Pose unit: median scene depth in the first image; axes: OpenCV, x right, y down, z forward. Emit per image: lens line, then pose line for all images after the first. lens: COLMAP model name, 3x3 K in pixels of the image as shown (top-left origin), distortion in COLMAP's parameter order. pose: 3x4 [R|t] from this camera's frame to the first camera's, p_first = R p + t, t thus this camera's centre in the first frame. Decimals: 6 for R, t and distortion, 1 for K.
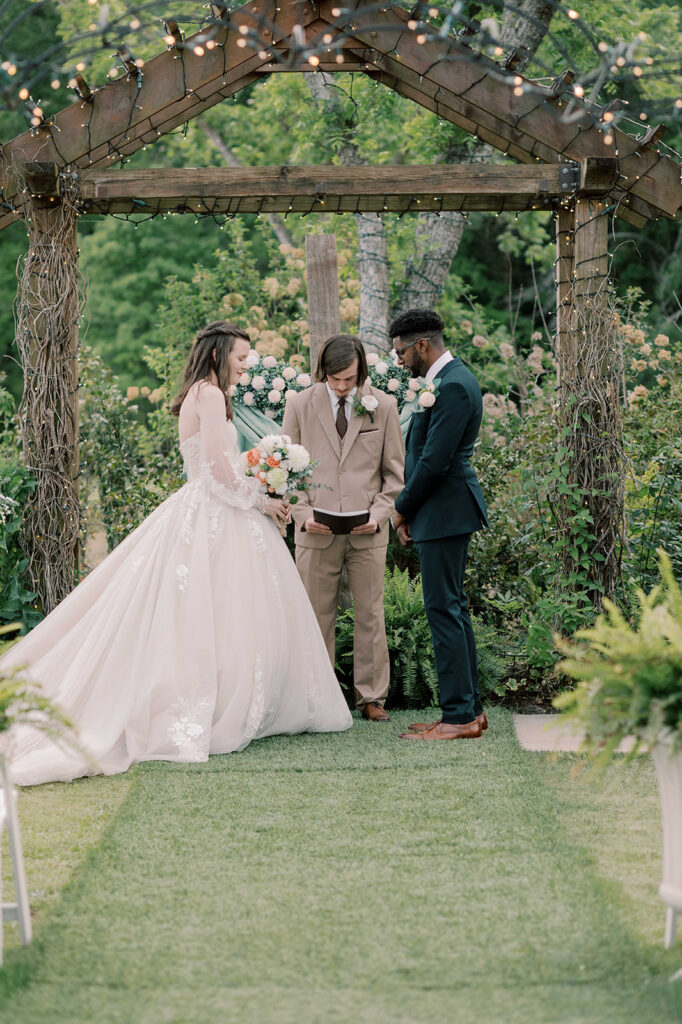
lens RADIAL K [[2801.5, 0, 343.0], [0, 2801.5, 511.5], [0, 0, 1]] dist [0.255842, 0.000000]
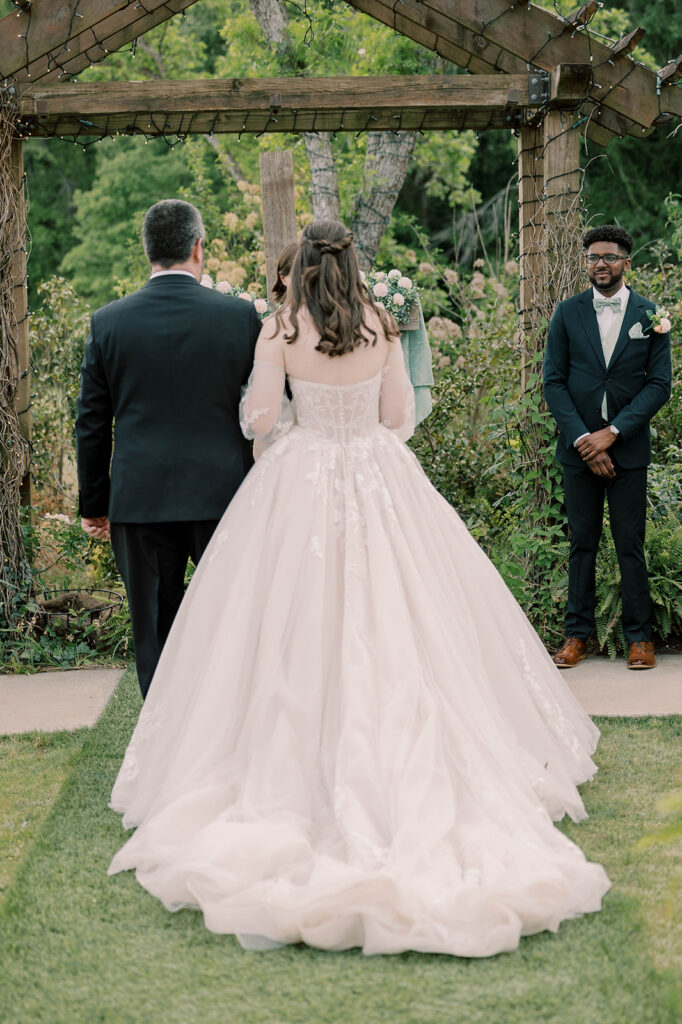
lens RADIAL K [[2105.3, 0, 365.2], [0, 2105.3, 484.3], [0, 0, 1]] dist [0.045828, 0.000000]
pose [[0.999365, -0.013740, 0.032872, -0.002418], [0.012500, 0.999214, 0.037628, -0.011403], [-0.033363, -0.037193, 0.998751, 0.249780]]
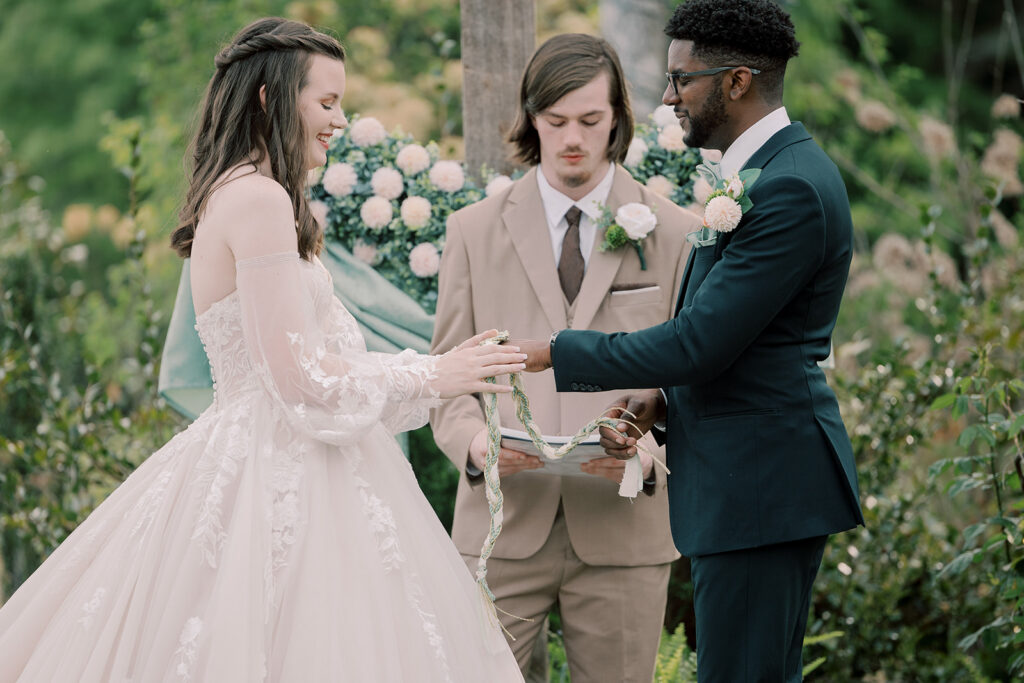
lens RADIAL K [[6179.9, 0, 509.6], [0, 6179.9, 342.0], [0, 0, 1]] dist [0.707296, 0.000000]
pose [[0.999680, 0.021772, -0.012843, 0.007116], [-0.022153, 0.999295, -0.030322, 0.005704], [0.012174, 0.030597, 0.999458, 0.055704]]
